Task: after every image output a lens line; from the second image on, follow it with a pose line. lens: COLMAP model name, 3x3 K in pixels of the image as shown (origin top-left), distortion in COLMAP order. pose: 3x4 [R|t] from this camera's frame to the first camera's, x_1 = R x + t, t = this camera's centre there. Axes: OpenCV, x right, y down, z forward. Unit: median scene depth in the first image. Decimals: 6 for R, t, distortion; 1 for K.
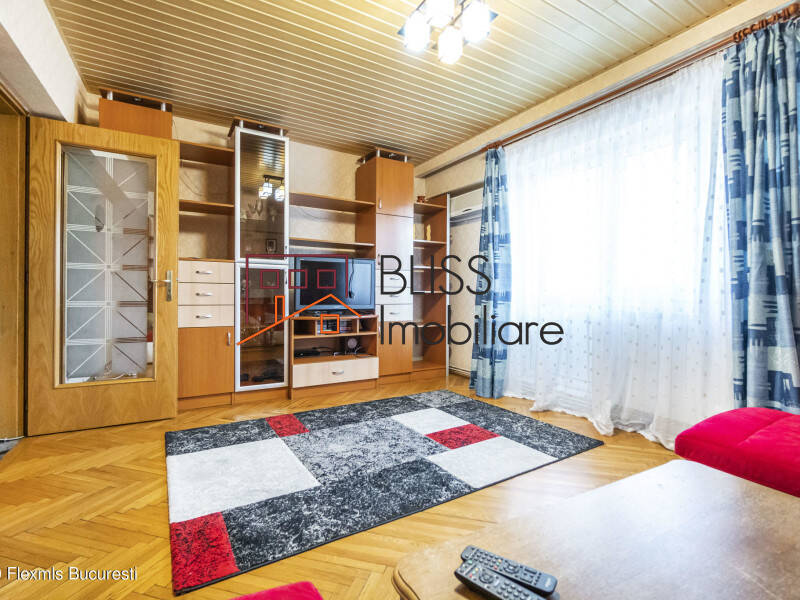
lens RADIAL K [[387.0, 0, 401.9], [0, 387.0, 294.0], [0, 0, 1]] dist [-0.000011, -0.000030]
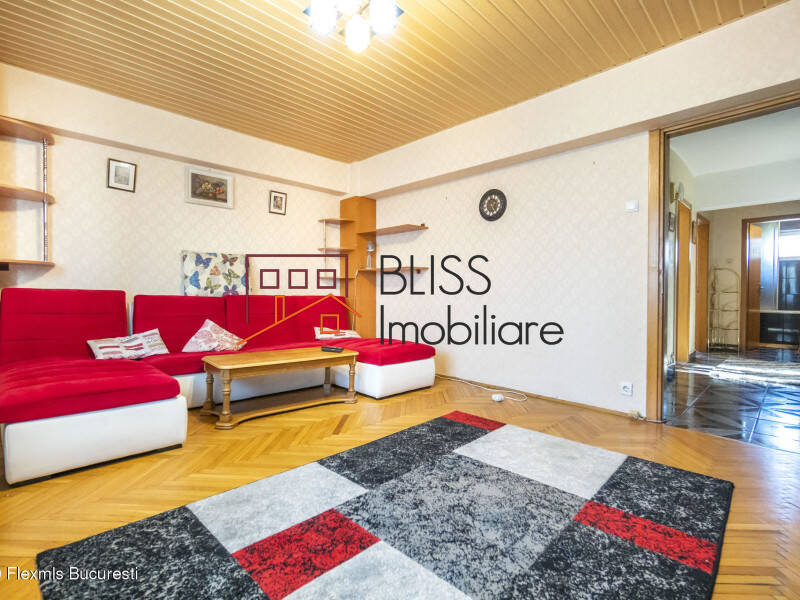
lens RADIAL K [[387.0, 0, 399.8], [0, 387.0, 297.2], [0, 0, 1]] dist [-0.000011, -0.000030]
pose [[-0.969471, -0.018459, -0.244511, 0.189881], [-0.022016, 0.999688, 0.011822, 0.019726], [0.244217, 0.016845, -0.969574, 1.692032]]
